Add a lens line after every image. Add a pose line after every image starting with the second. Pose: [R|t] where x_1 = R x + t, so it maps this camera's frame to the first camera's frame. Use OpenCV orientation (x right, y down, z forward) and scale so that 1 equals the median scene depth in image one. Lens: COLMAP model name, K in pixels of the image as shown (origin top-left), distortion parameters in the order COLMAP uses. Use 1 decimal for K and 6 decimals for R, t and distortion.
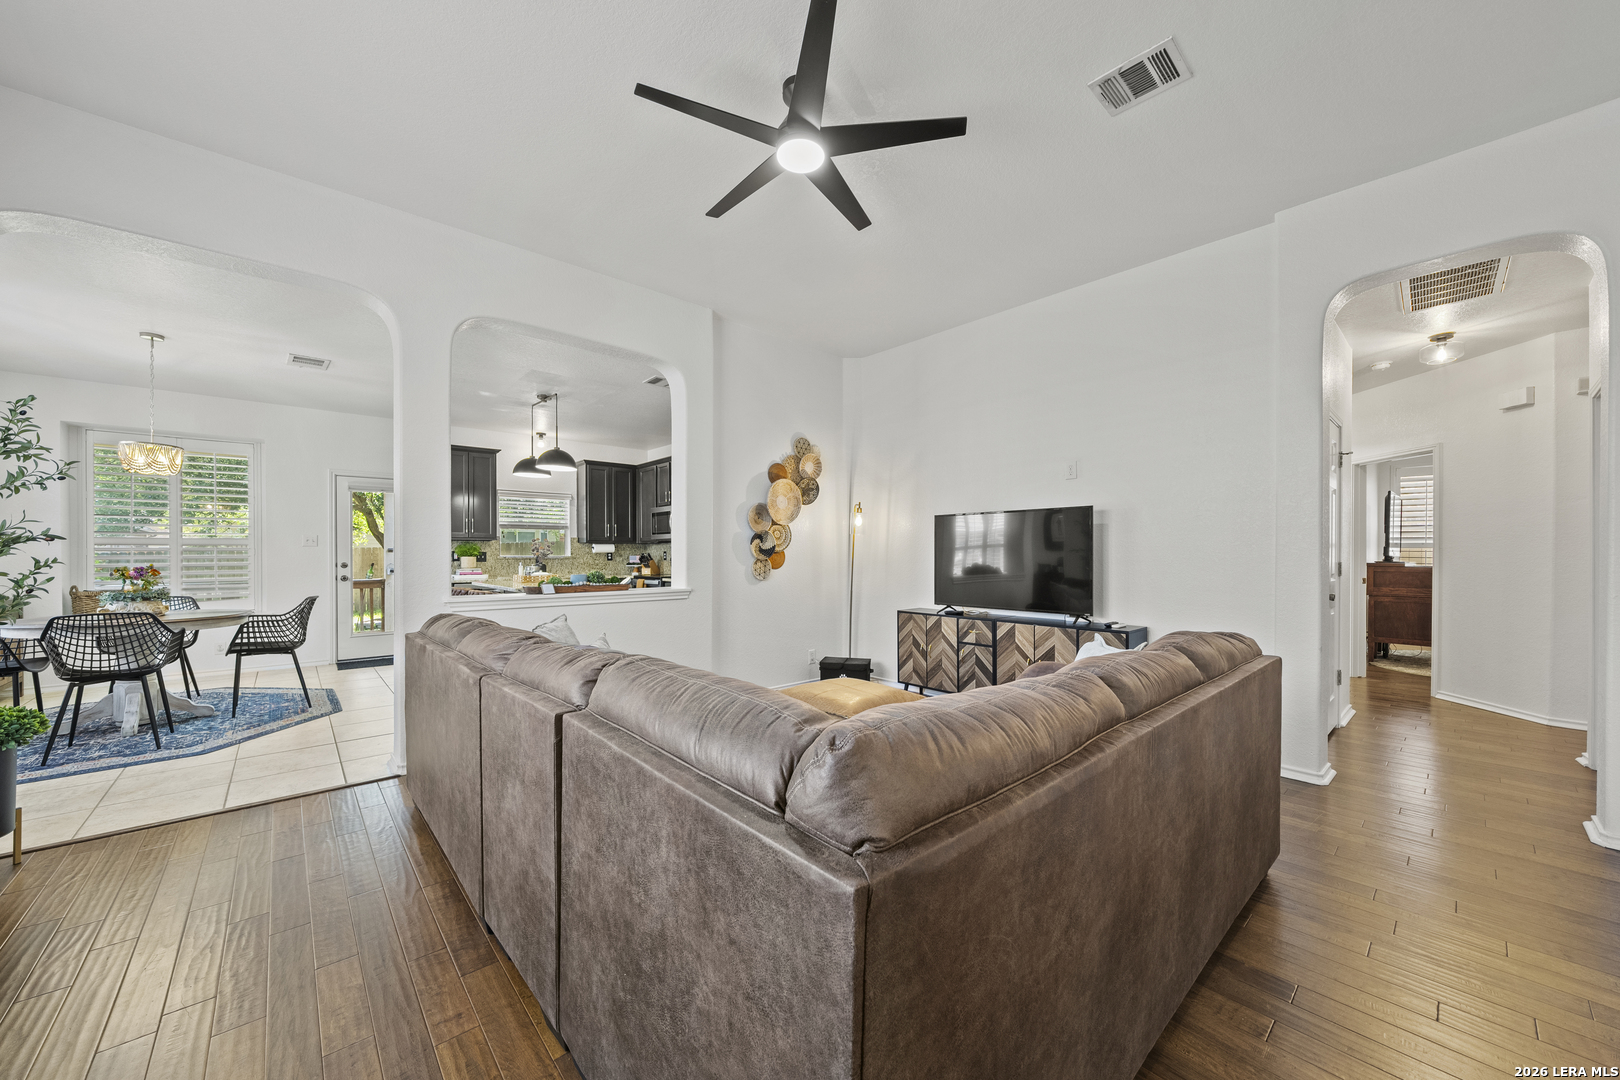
lens RADIAL K [[595.4, 0, 802.3], [0, 595.4, 550.6], [0, 0, 1]] dist [0.001137, -0.000008]
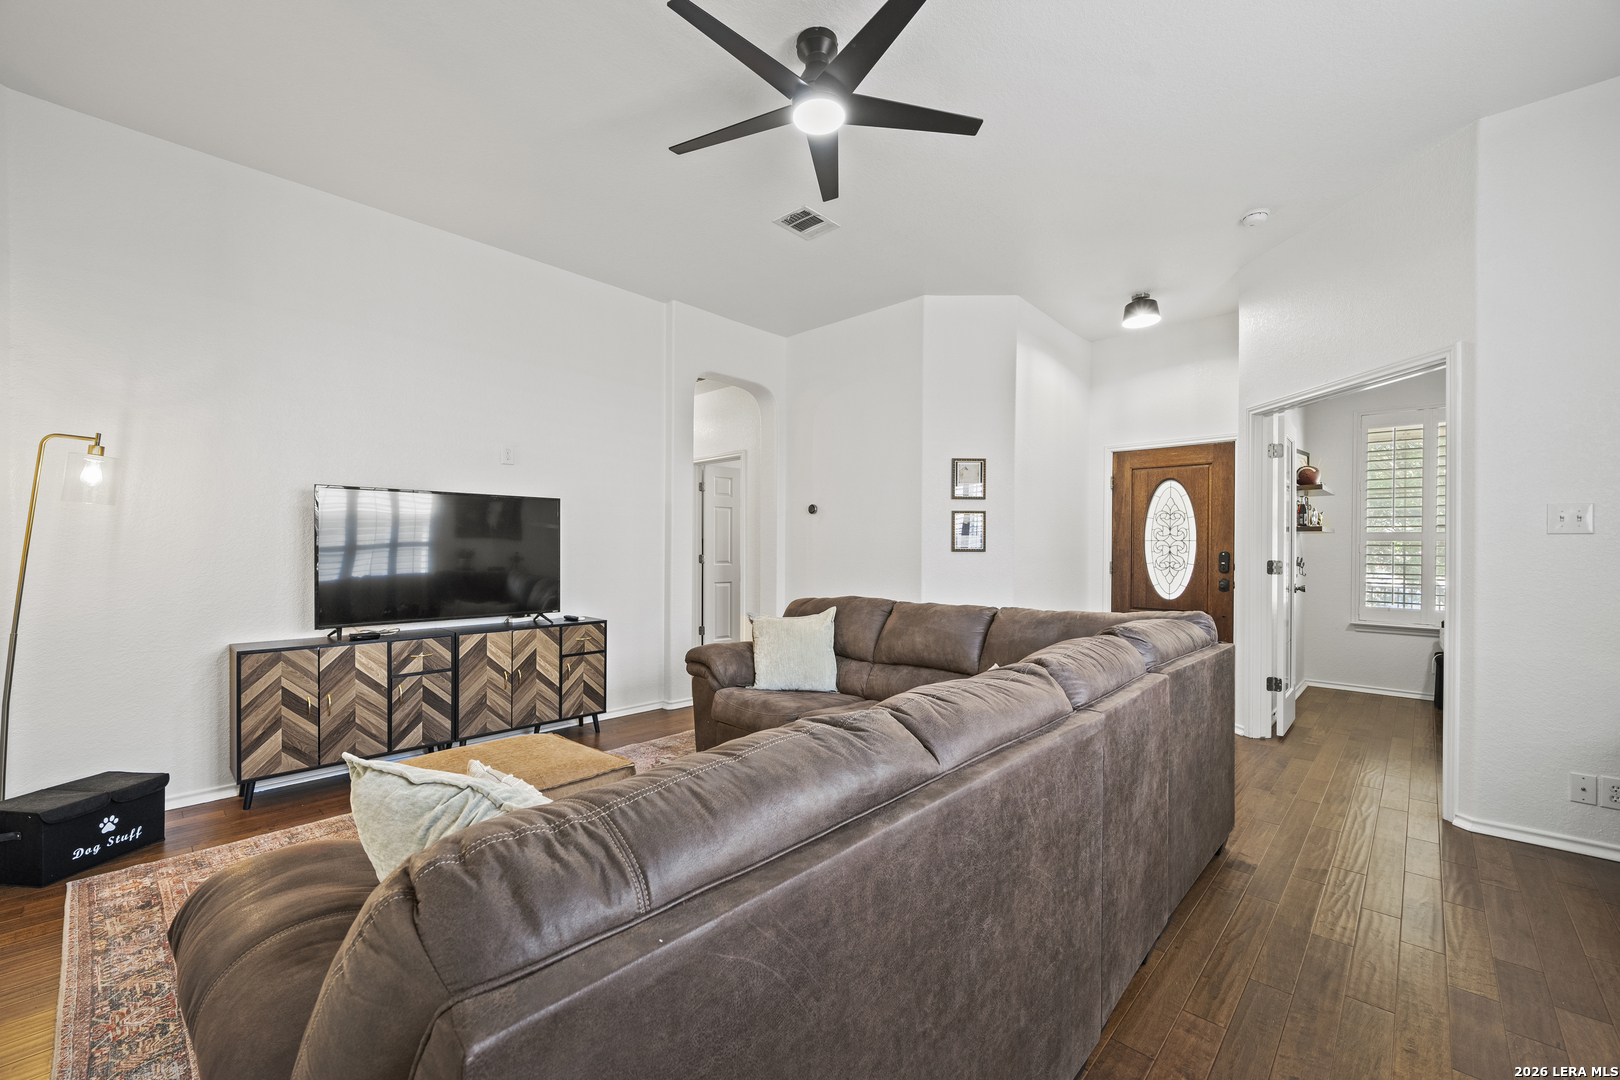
lens RADIAL K [[669.9, 0, 815.2], [0, 669.9, 545.0], [0, 0, 1]] dist [-0.002024, -0.000131]
pose [[-0.108870, 0.003942, 0.994048, -0.526208], [-0.011143, 0.999924, -0.005186, 0.001067], [-0.993994, -0.011642, -0.108817, 0.571848]]
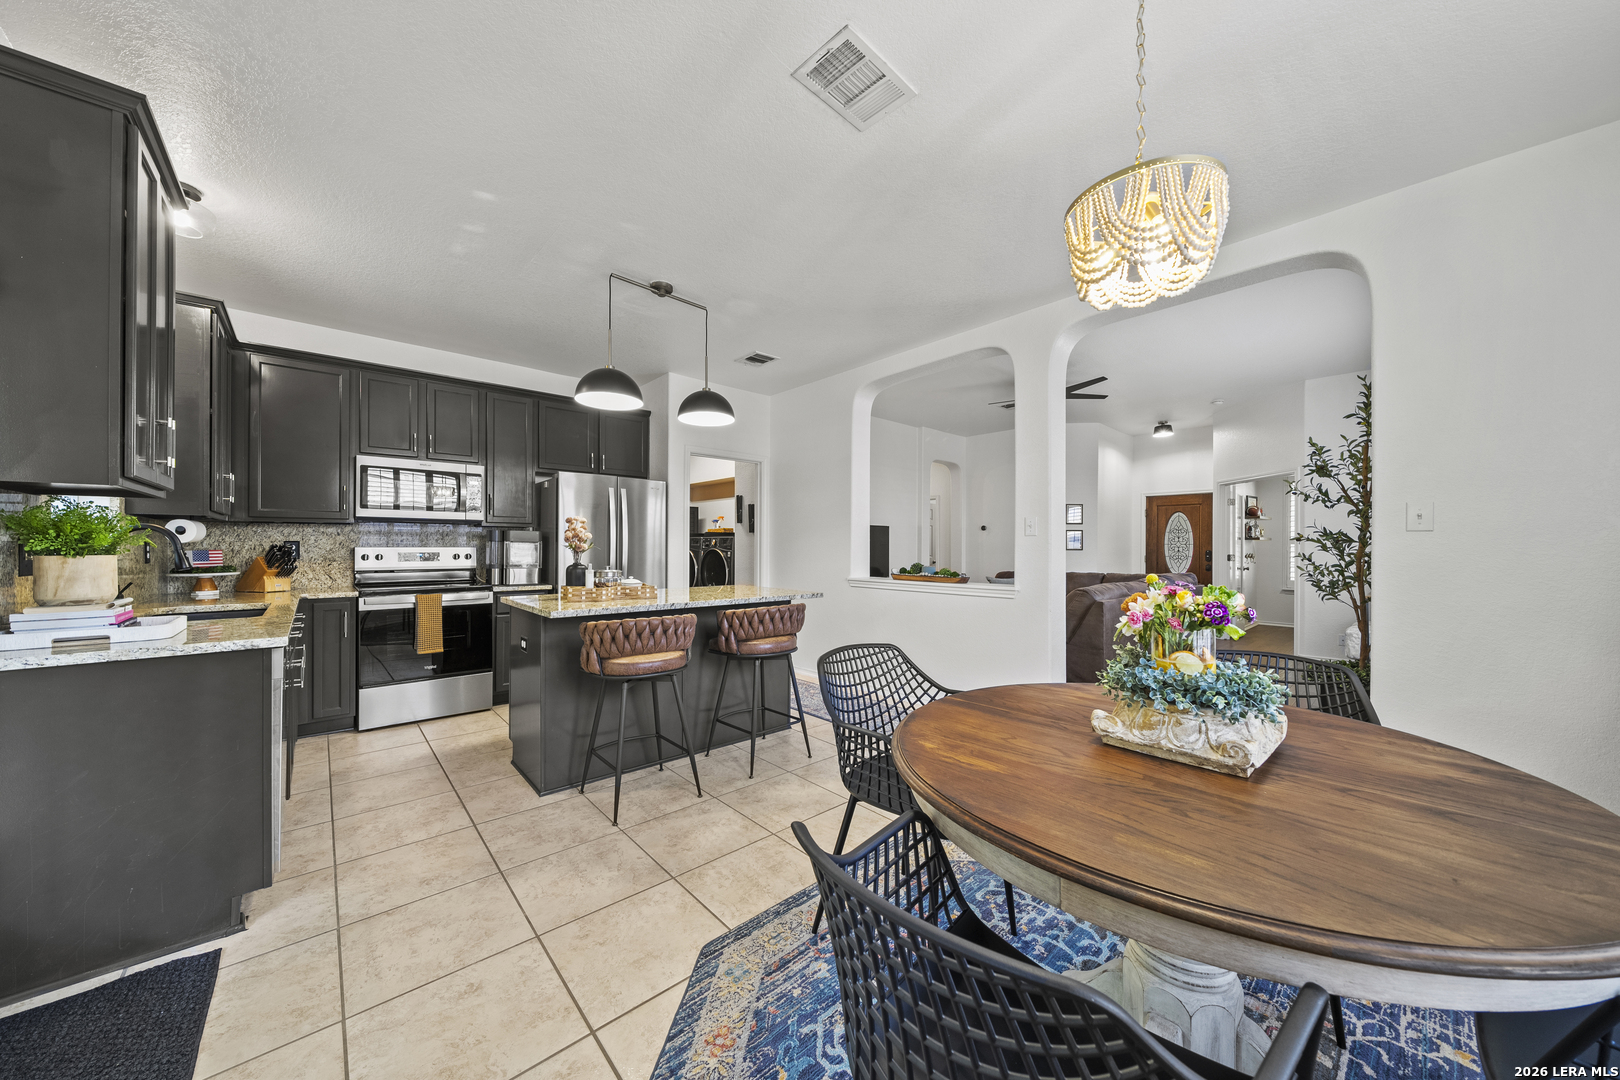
lens RADIAL K [[566.4, 0, 814.4], [0, 566.4, 545.1], [0, 0, 1]] dist [-0.014698, 0.000044]
pose [[-0.022532, 0.003380, 0.999740, -1.250511], [-0.010879, 0.999934, -0.003626, 0.002766], [-0.999687, -0.010958, -0.022494, 1.063253]]
